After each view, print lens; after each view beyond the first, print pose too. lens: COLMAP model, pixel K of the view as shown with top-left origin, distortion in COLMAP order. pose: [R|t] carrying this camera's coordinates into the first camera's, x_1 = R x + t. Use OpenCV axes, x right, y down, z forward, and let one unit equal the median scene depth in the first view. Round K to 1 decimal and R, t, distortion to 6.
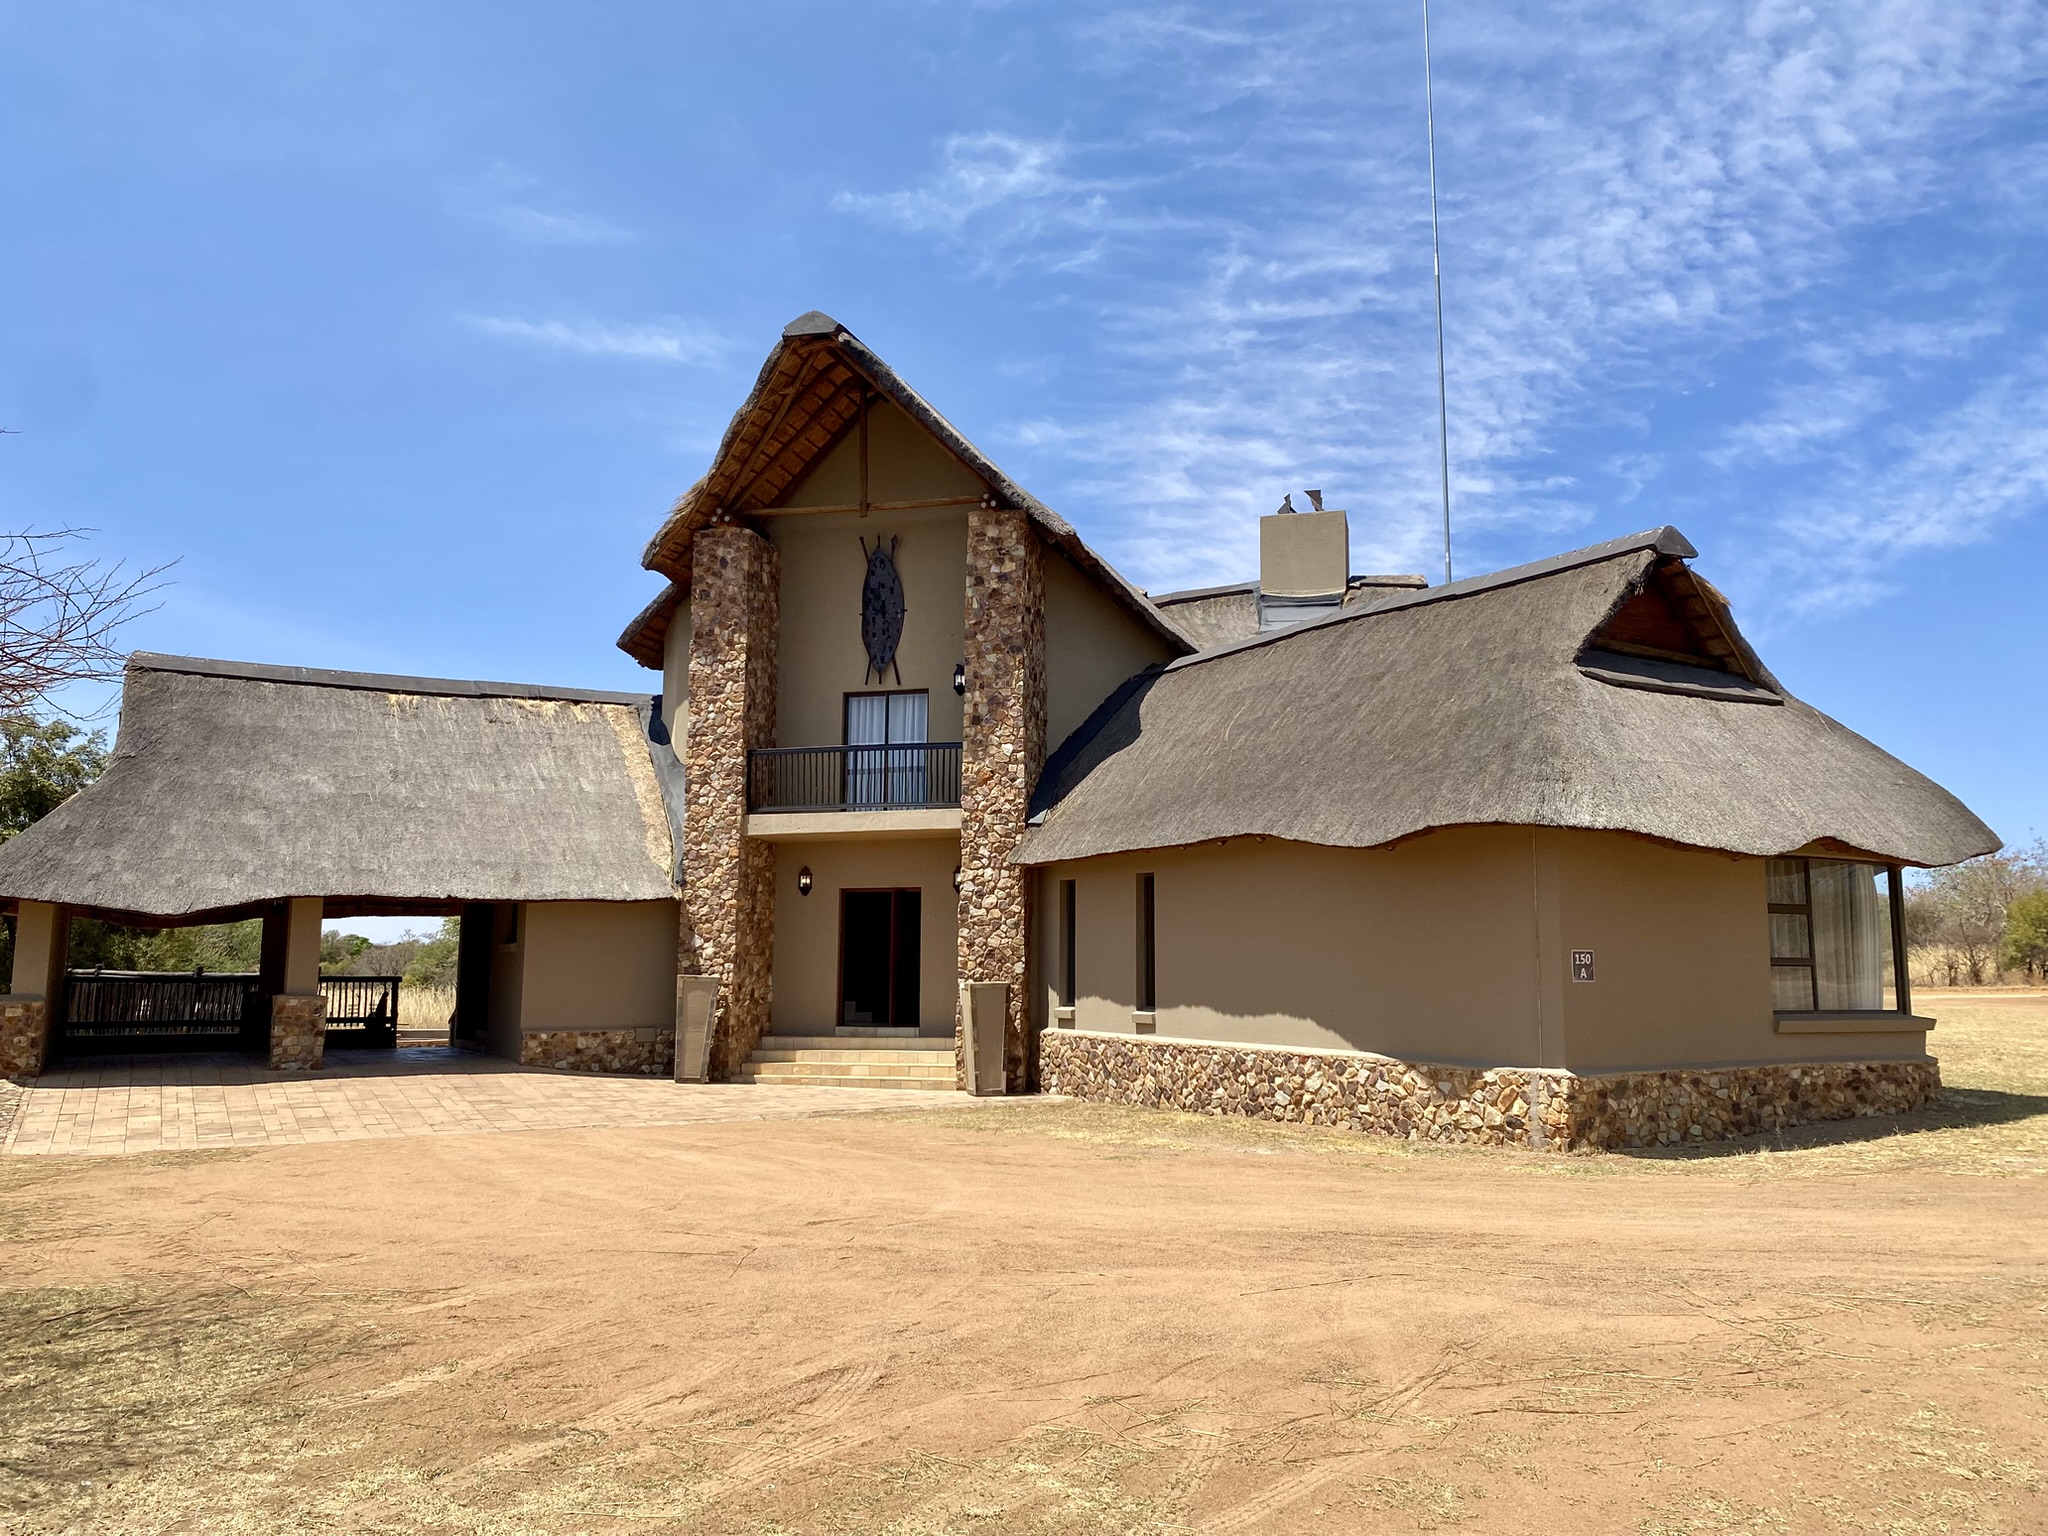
lens RADIAL K [[1550.4, 0, 1034.7], [0, 1550.4, 767.0], [0, 0, 1]] dist [0.029893, -0.041506]
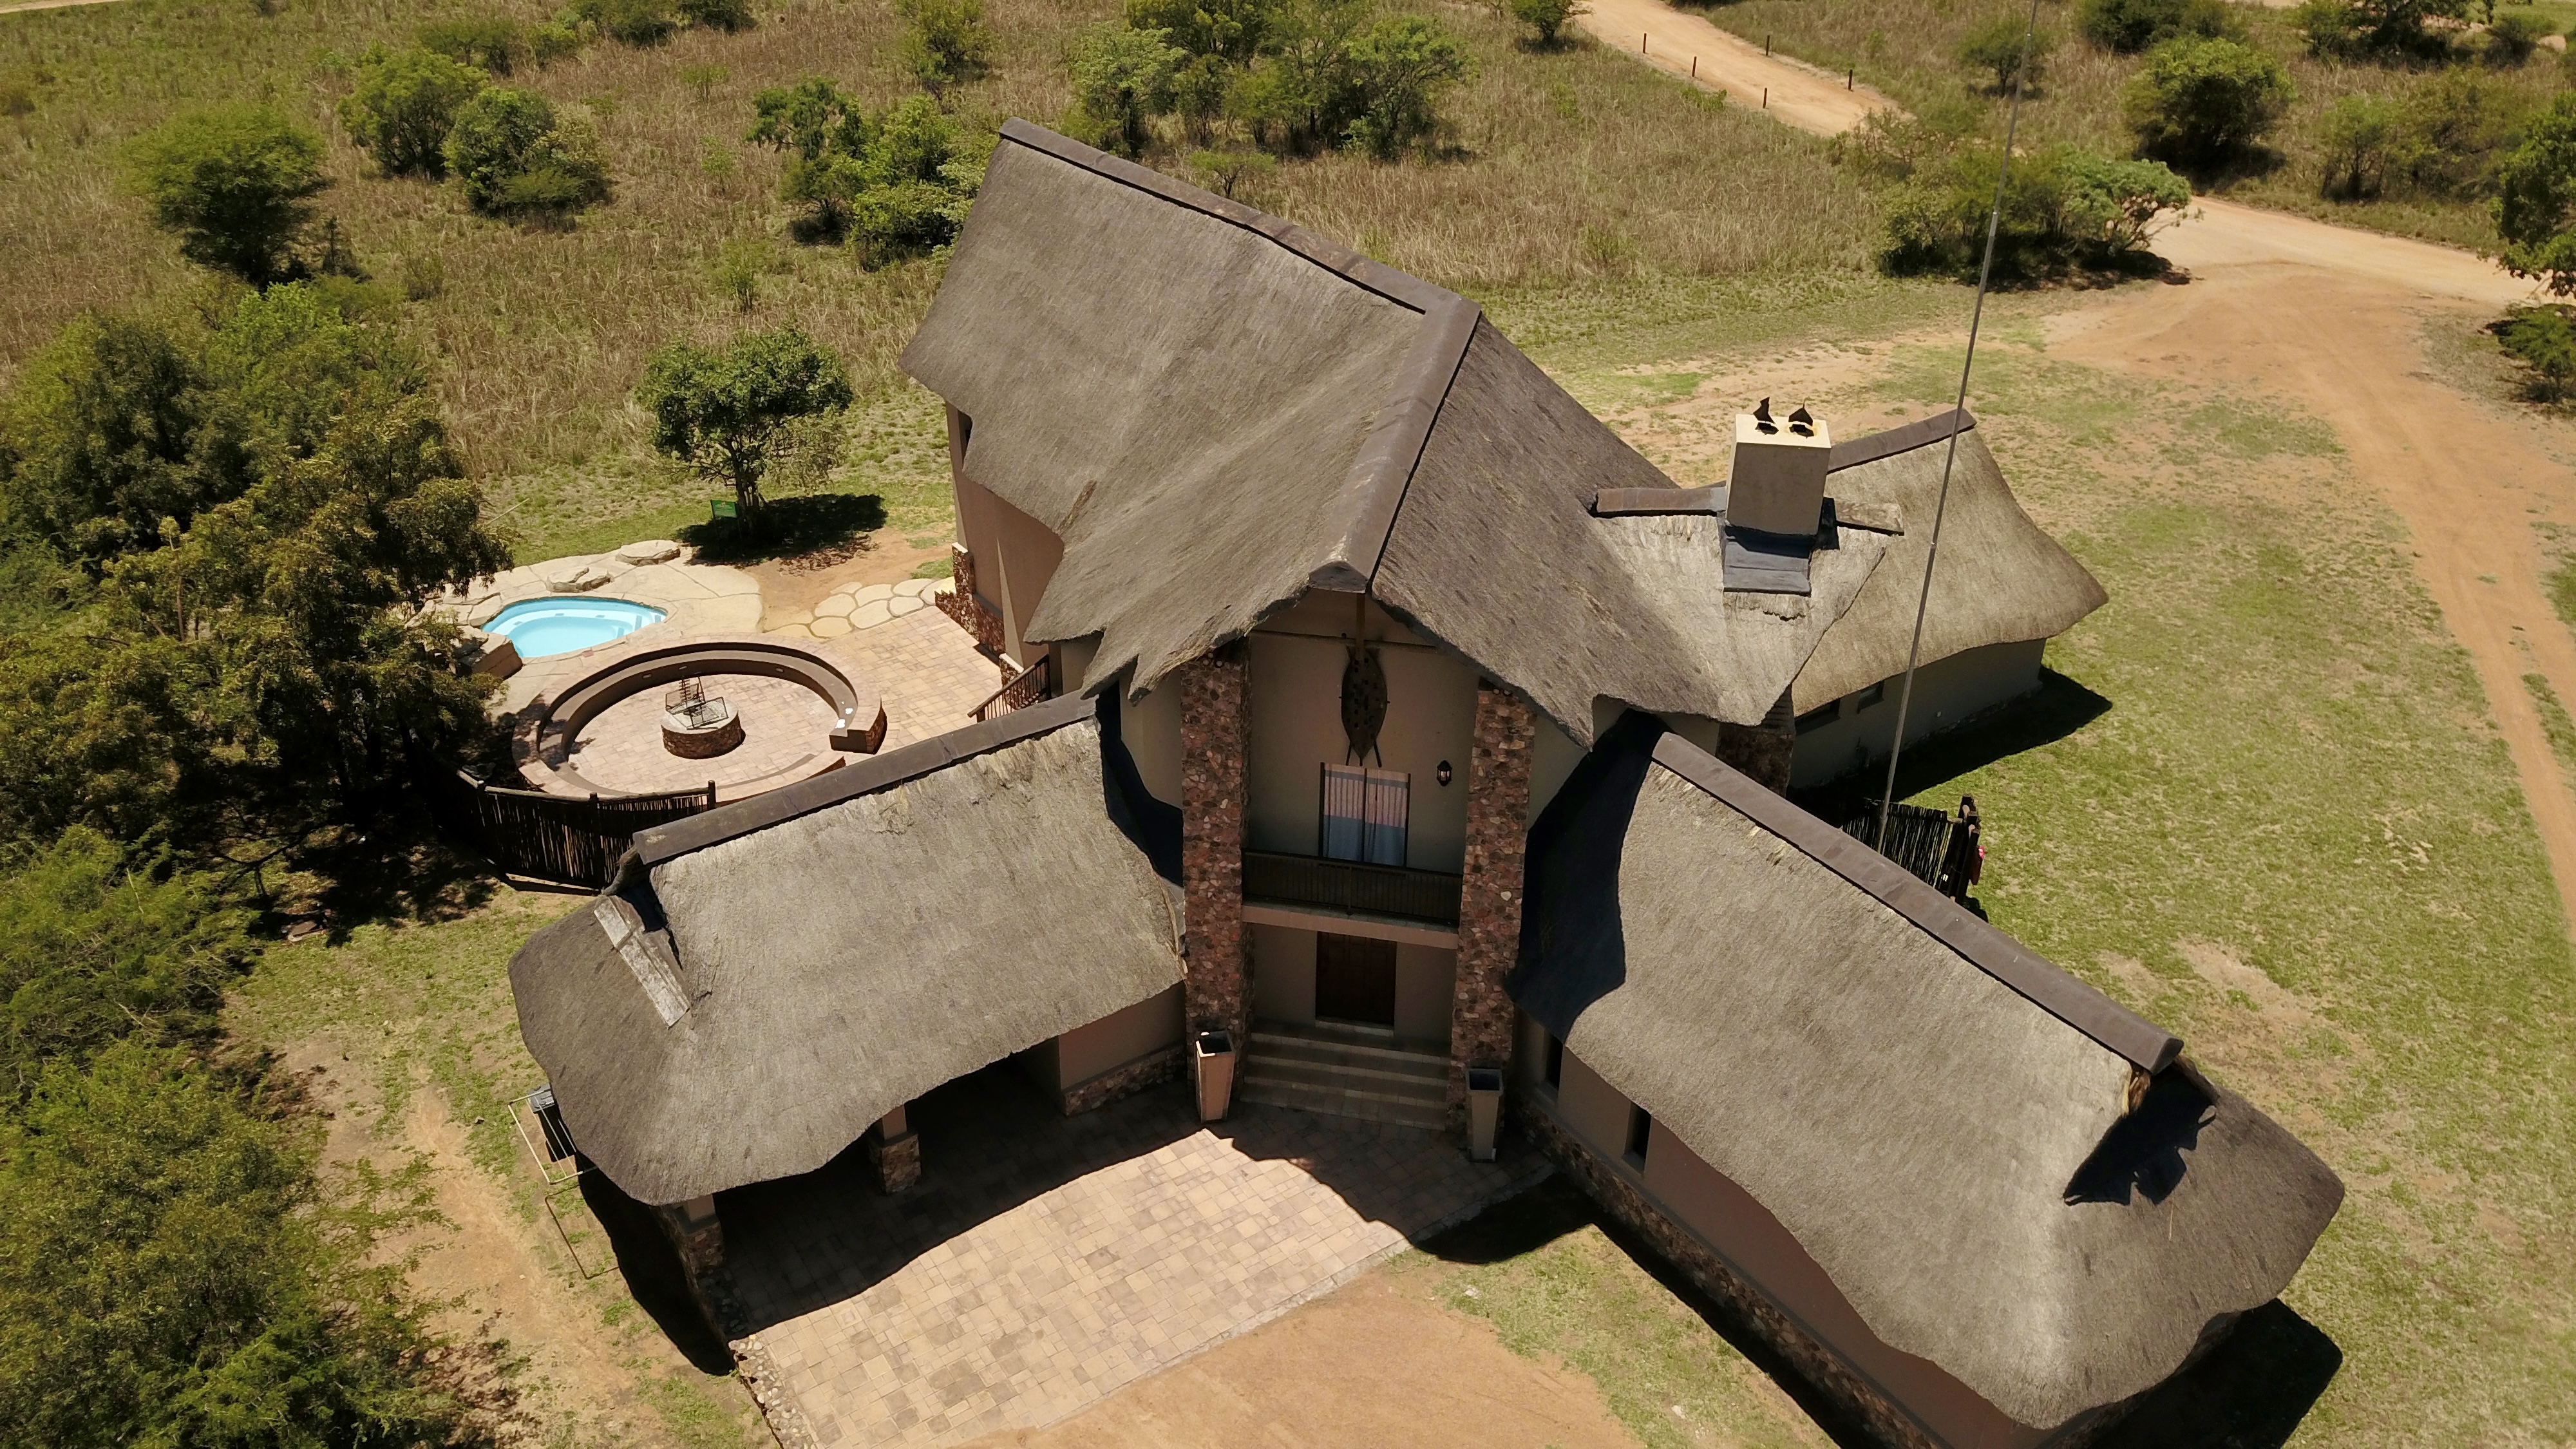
lens RADIAL K [[1939.3, 0, 1267.3], [0, 1939.3, 634.3], [0, 0, 1]] dist [0.000105, -0.006043]
pose [[0.996496, -0.038066, 0.074478, -0.273439], [-0.012702, 0.811240, 0.584576, -0.933975], [-0.082672, -0.583473, 0.807913, 0.036219]]
